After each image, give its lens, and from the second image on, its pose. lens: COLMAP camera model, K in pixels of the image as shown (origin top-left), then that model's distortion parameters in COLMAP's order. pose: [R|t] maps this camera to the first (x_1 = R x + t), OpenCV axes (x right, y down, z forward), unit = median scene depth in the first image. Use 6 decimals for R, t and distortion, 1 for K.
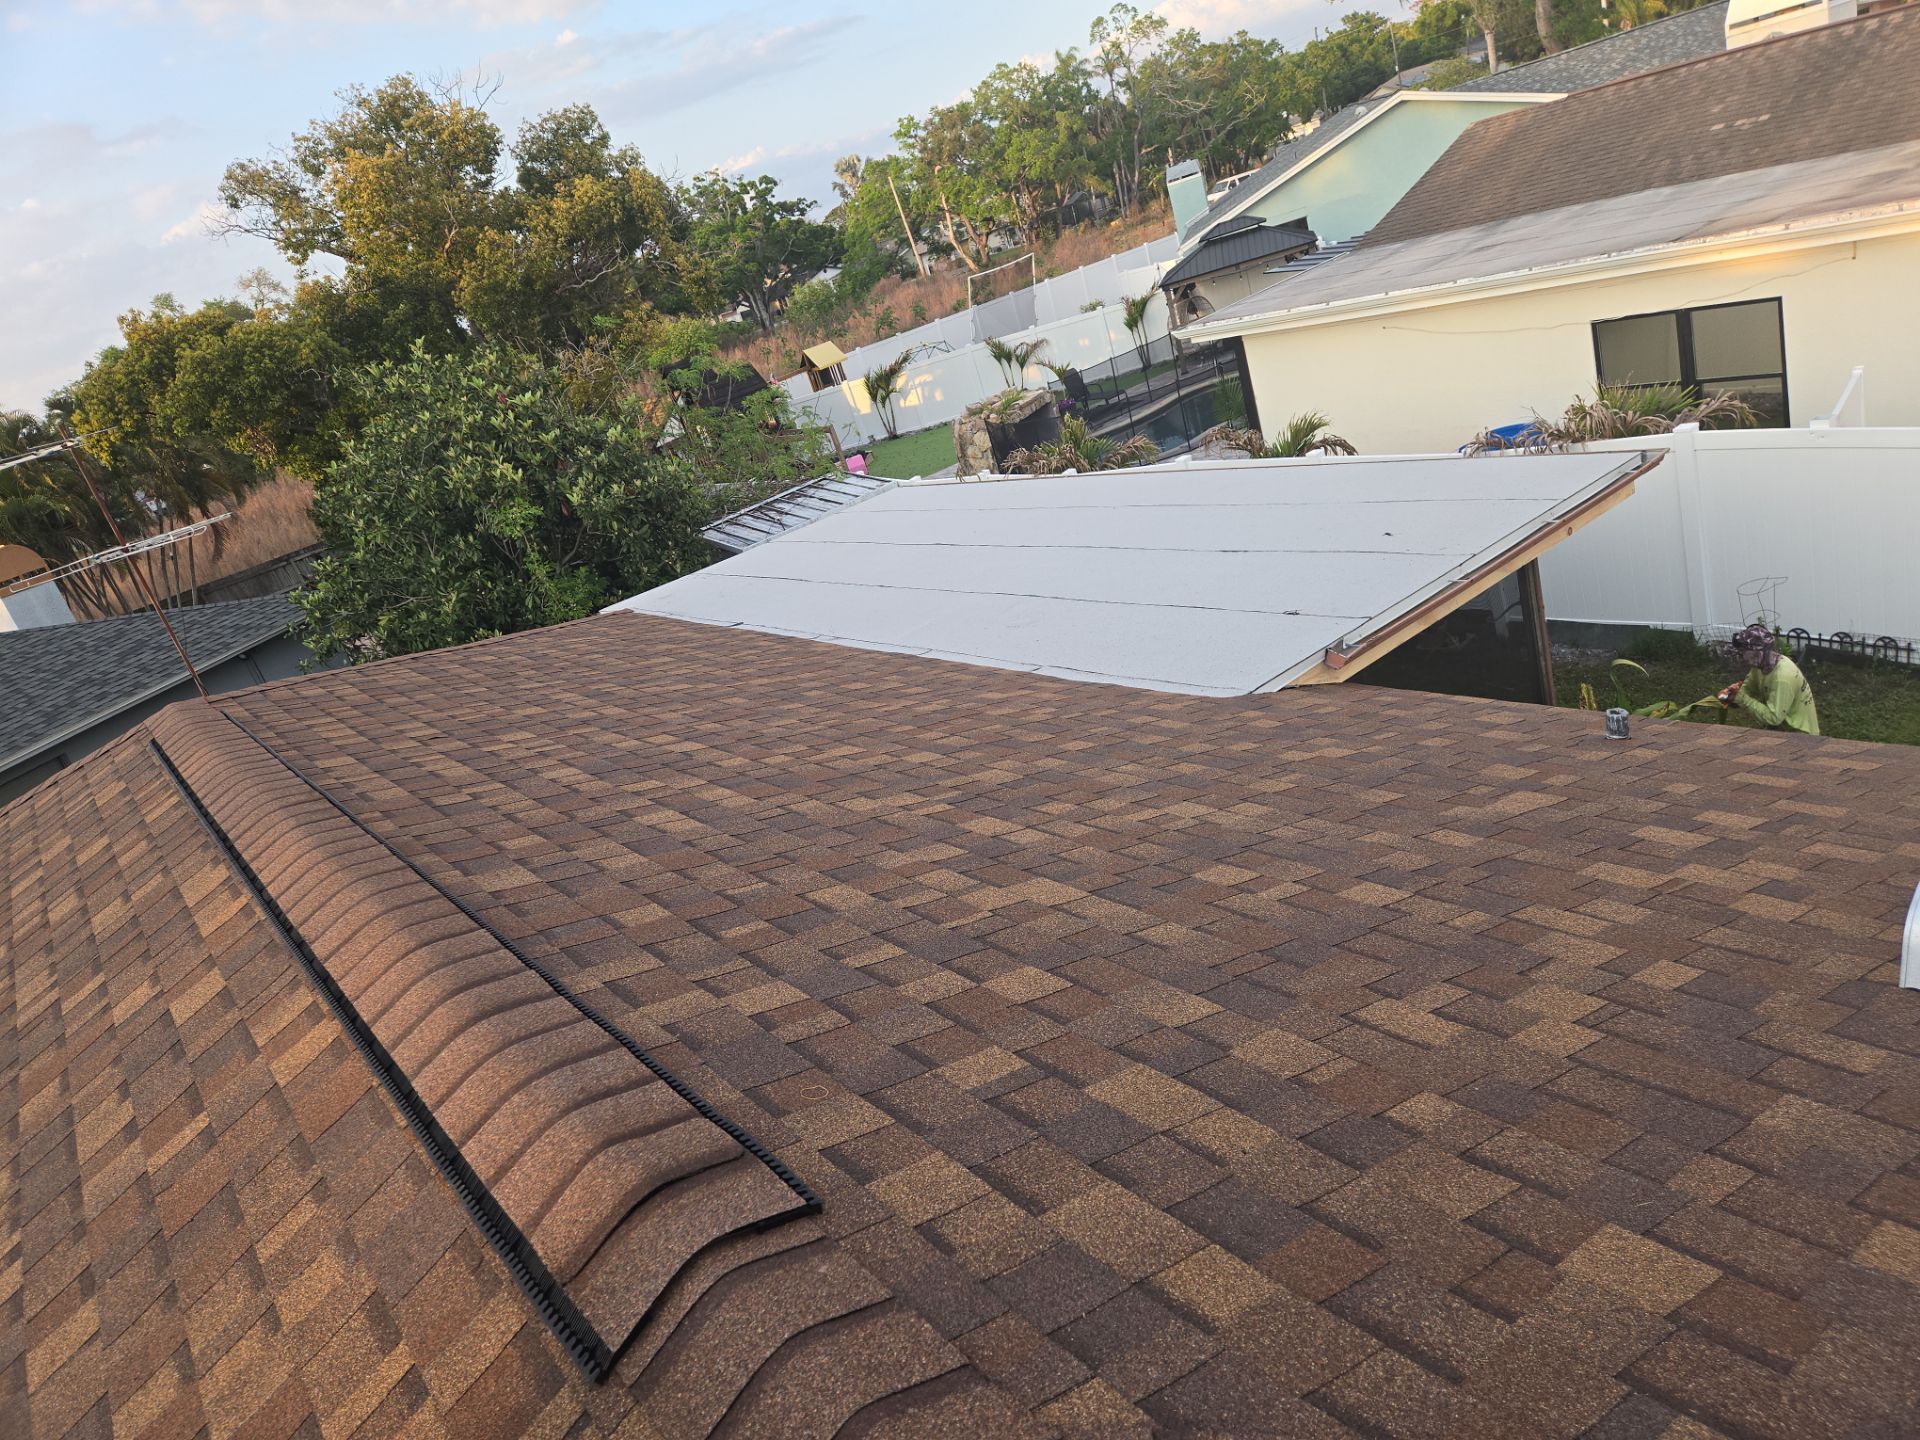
lens RADIAL K [[1269.4, 0, 954.3], [0, 1269.4, 735.1], [0, 0, 1]] dist [0.088239, -0.077927]
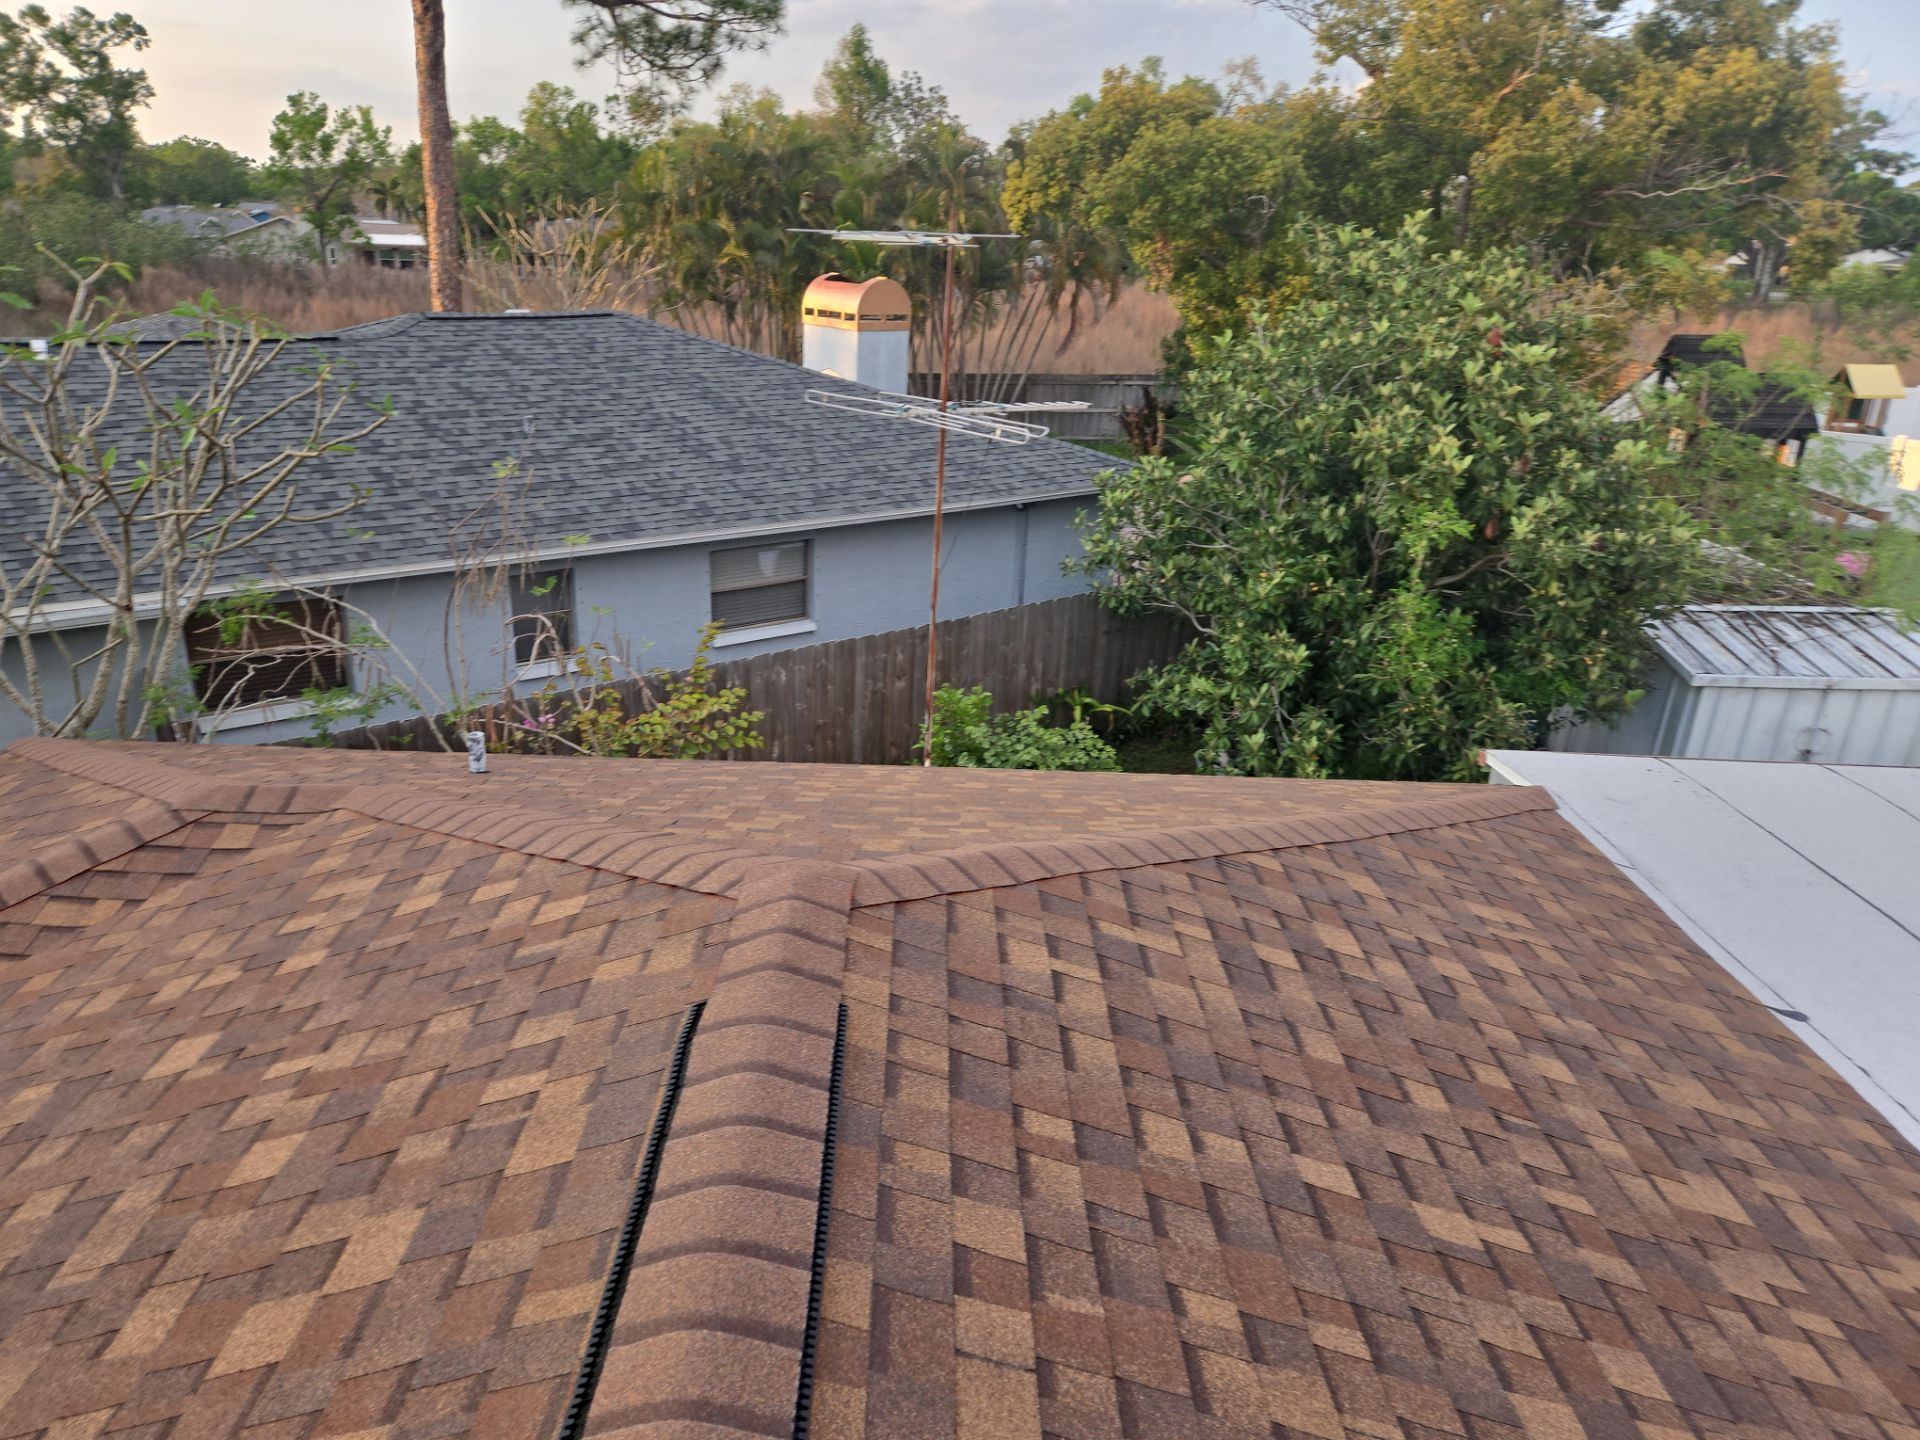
lens RADIAL K [[1321.0, 0, 912.6], [0, 1321.0, 779.2], [0, 0, 1]] dist [0.097524, -0.078456]
pose [[0.743428, 0.508995, -0.433865, -0.072154], [-0.459078, 0.860104, 0.222413, -0.037465], [0.486376, 0.033830, 0.873094, 0.112697]]
